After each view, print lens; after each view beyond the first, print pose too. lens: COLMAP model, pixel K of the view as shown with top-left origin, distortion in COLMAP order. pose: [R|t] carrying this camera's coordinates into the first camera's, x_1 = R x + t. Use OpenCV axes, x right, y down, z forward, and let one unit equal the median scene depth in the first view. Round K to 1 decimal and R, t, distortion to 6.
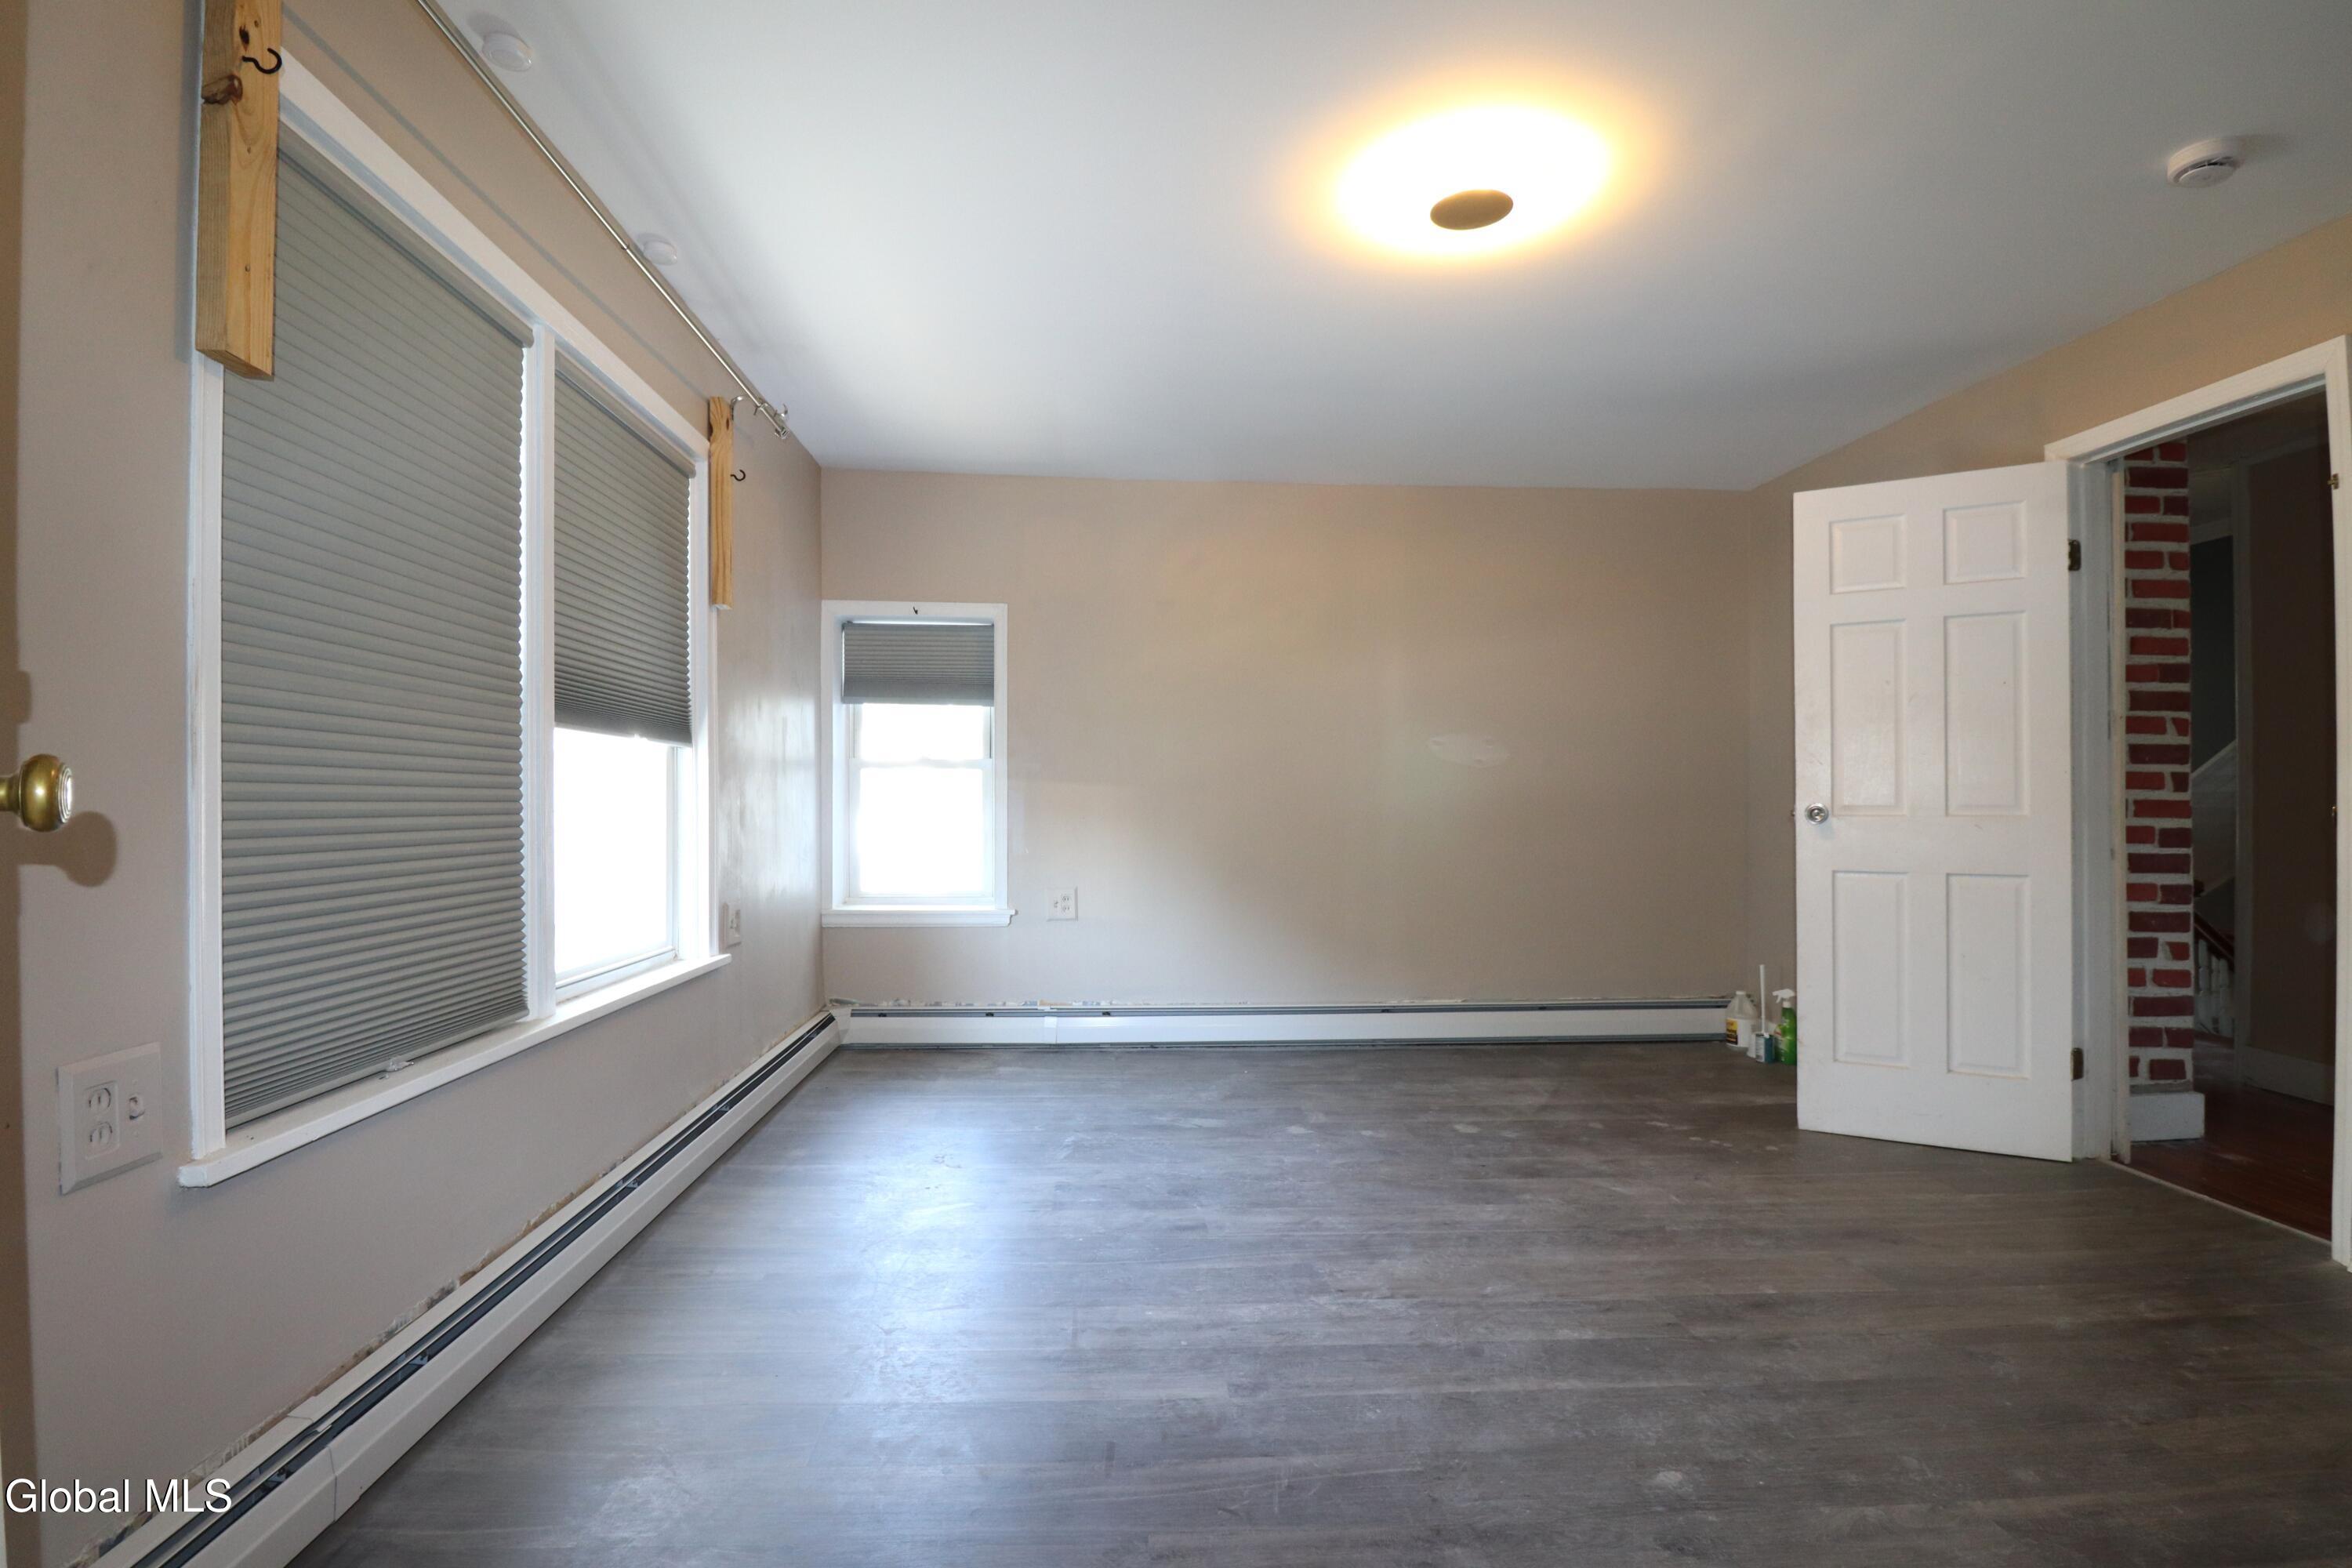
lens RADIAL K [[1109.8, 0, 1175.5], [0, 1109.8, 794.8], [0, 0, 1]] dist [0.013887, -0.023167]
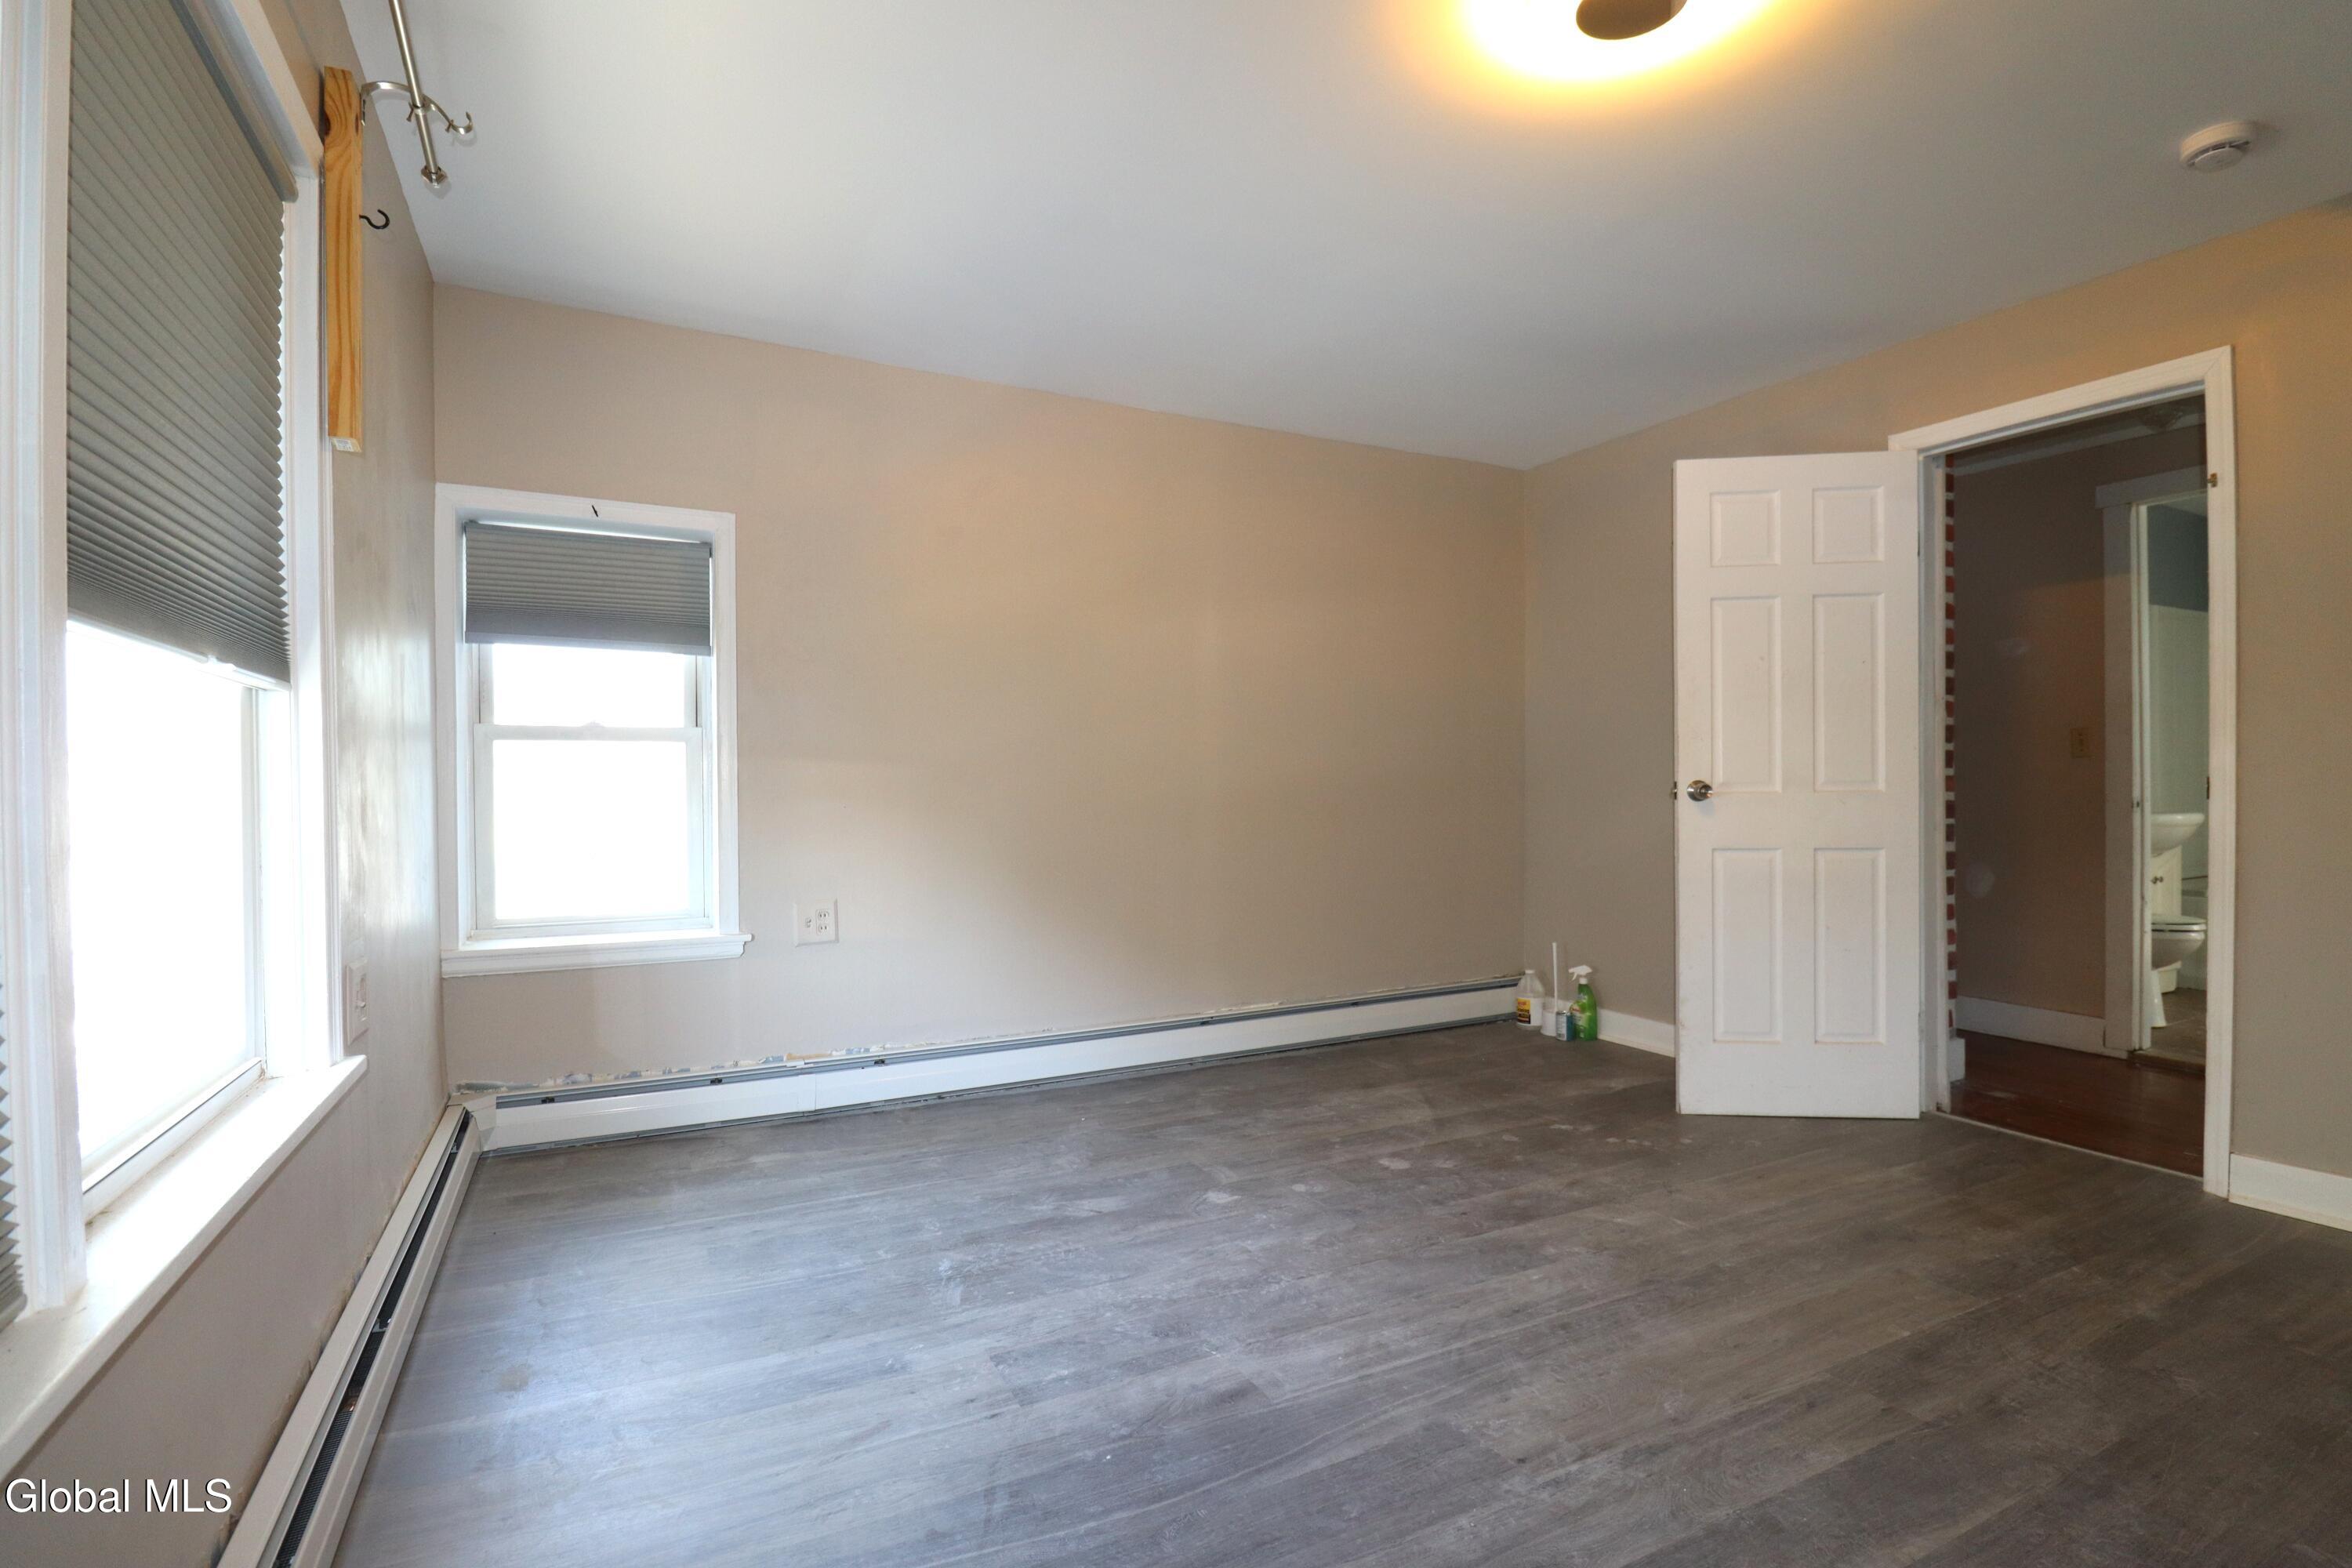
lens RADIAL K [[1087.5, 0, 1172.5], [0, 1087.5, 787.1], [0, 0, 1]] dist [0.001451, -0.013413]
pose [[0.917171, -0.008687, 0.398398, -0.246322], [0.005420, 0.999942, 0.009325, 0.002697], [-0.398456, -0.006393, 0.917165, 0.332651]]
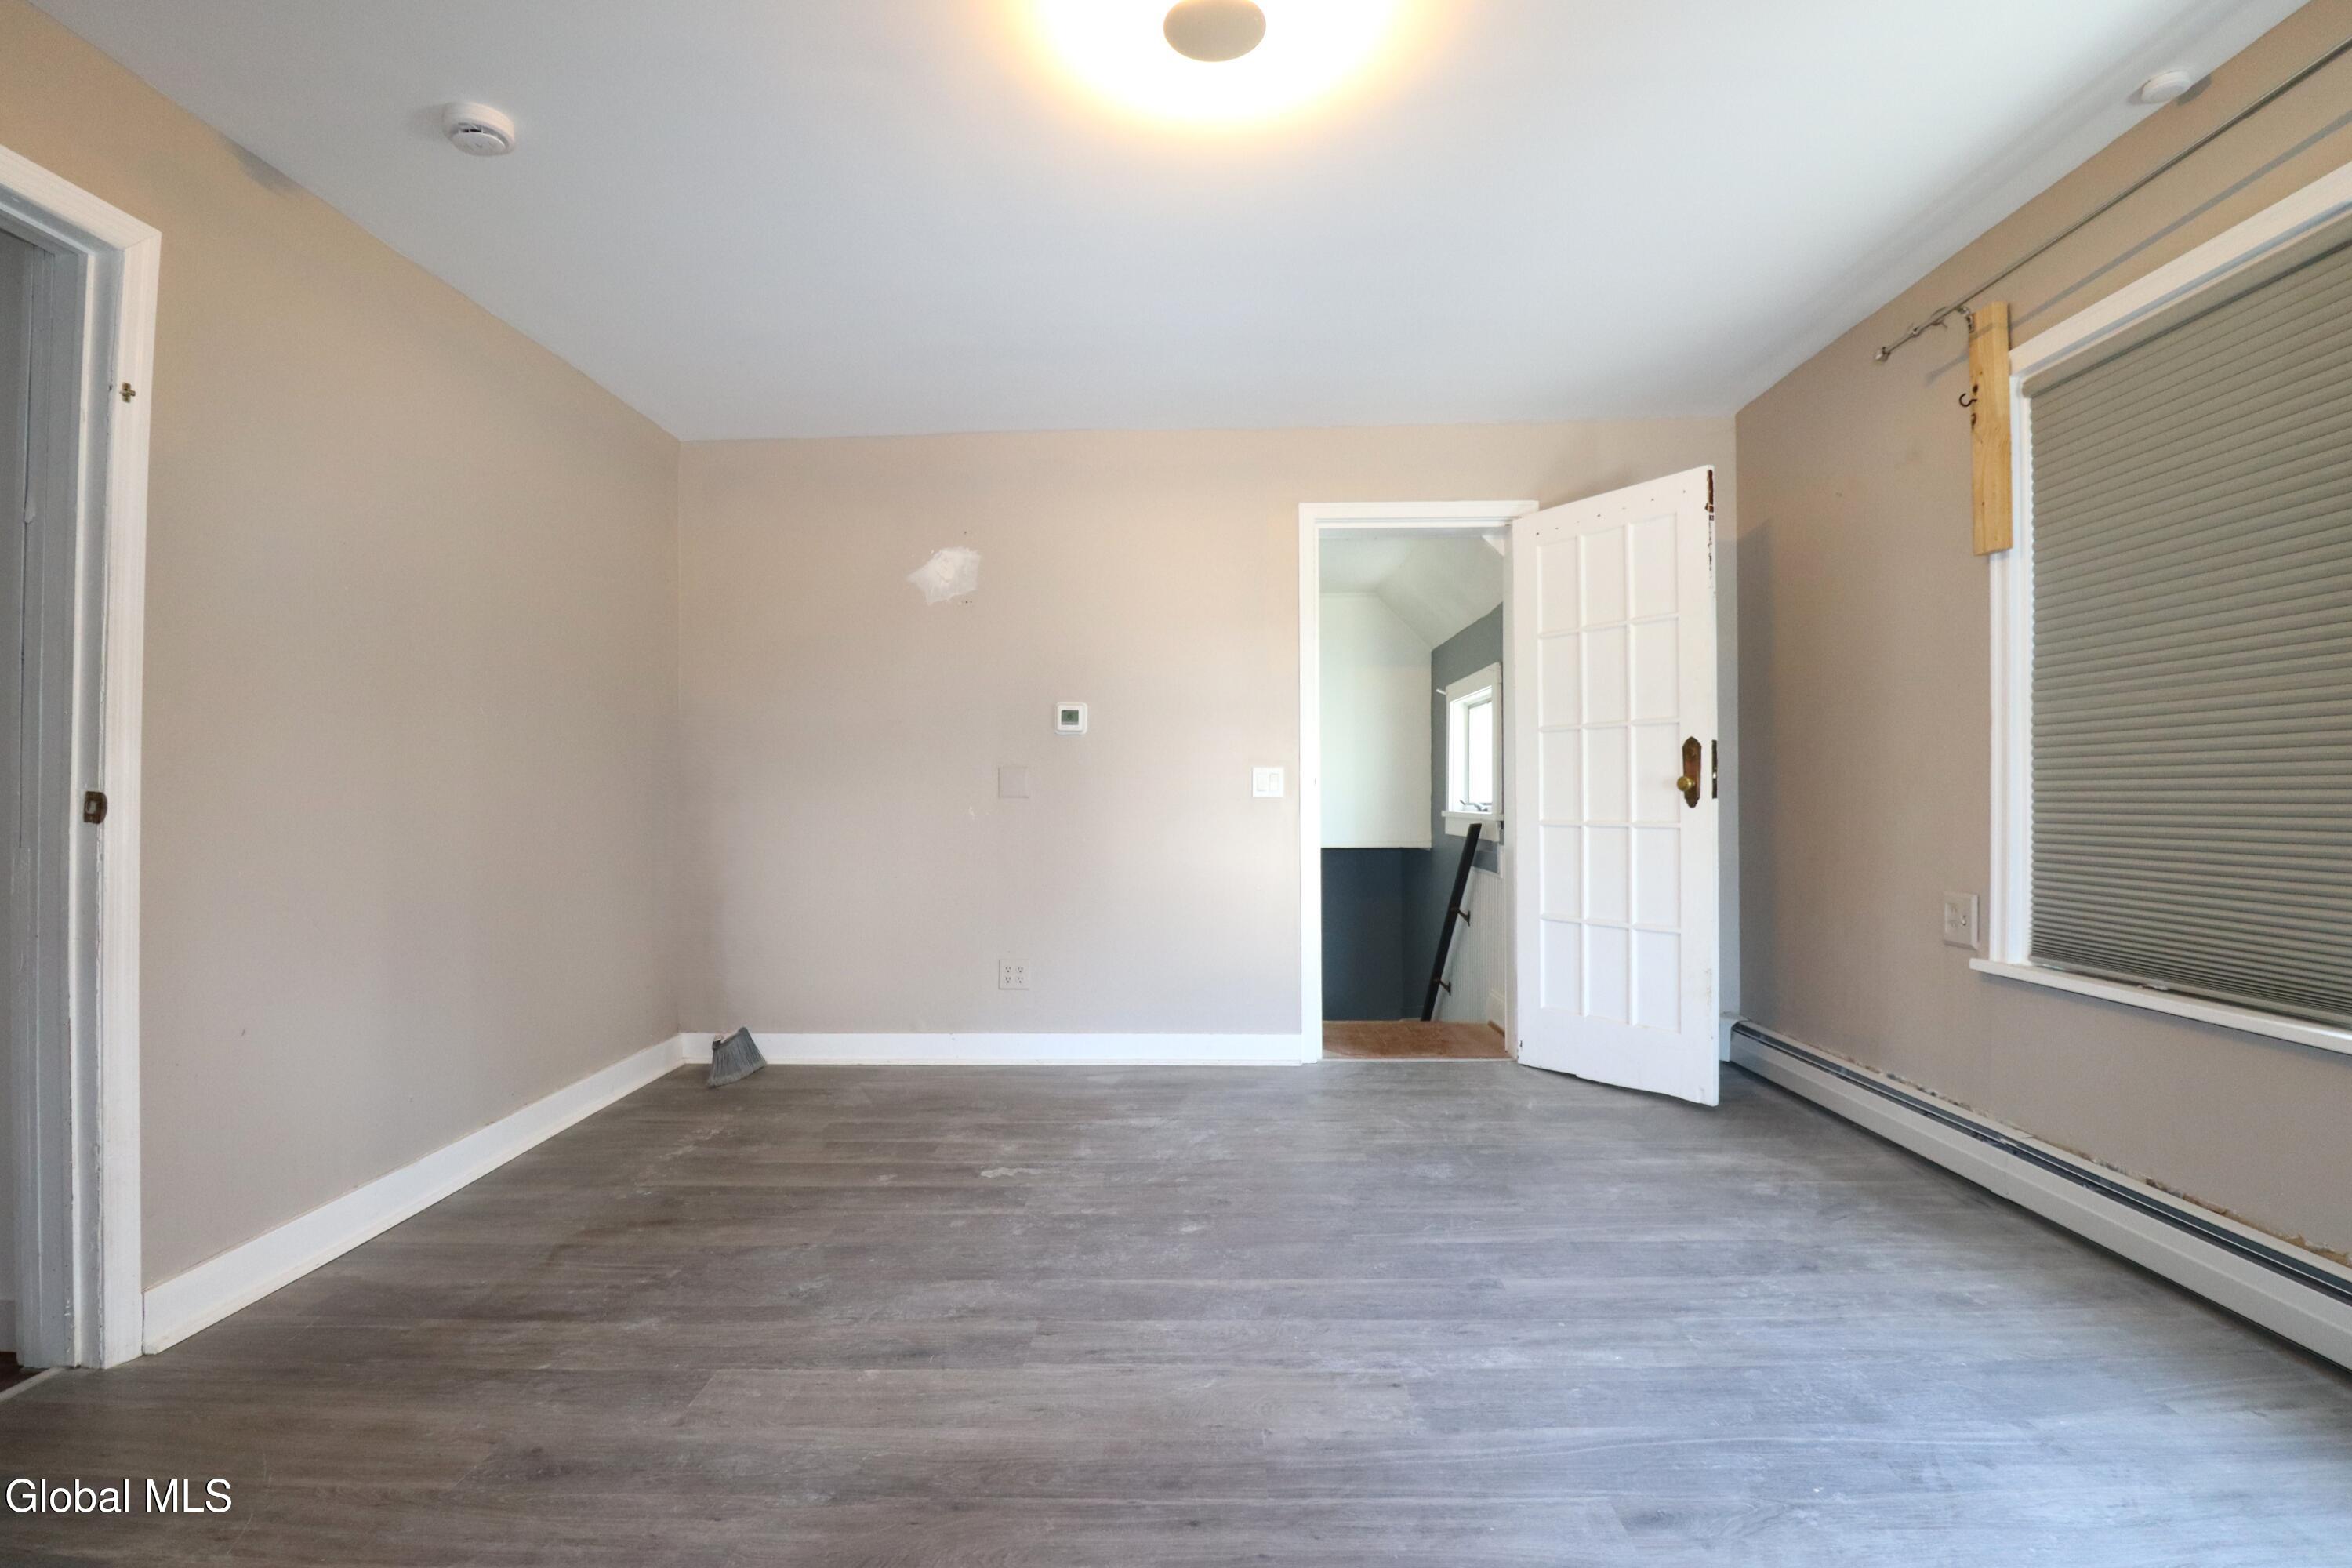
lens RADIAL K [[1072.2, 0, 1202.3], [0, 1072.2, 782.1], [0, 0, 1]] dist [0.002044, -0.012770]
pose [[-0.996859, 0.006572, 0.078920, 0.165740], [0.005203, 0.999833, -0.017535, 0.015593], [-0.079022, -0.017069, -0.996727, 1.325279]]
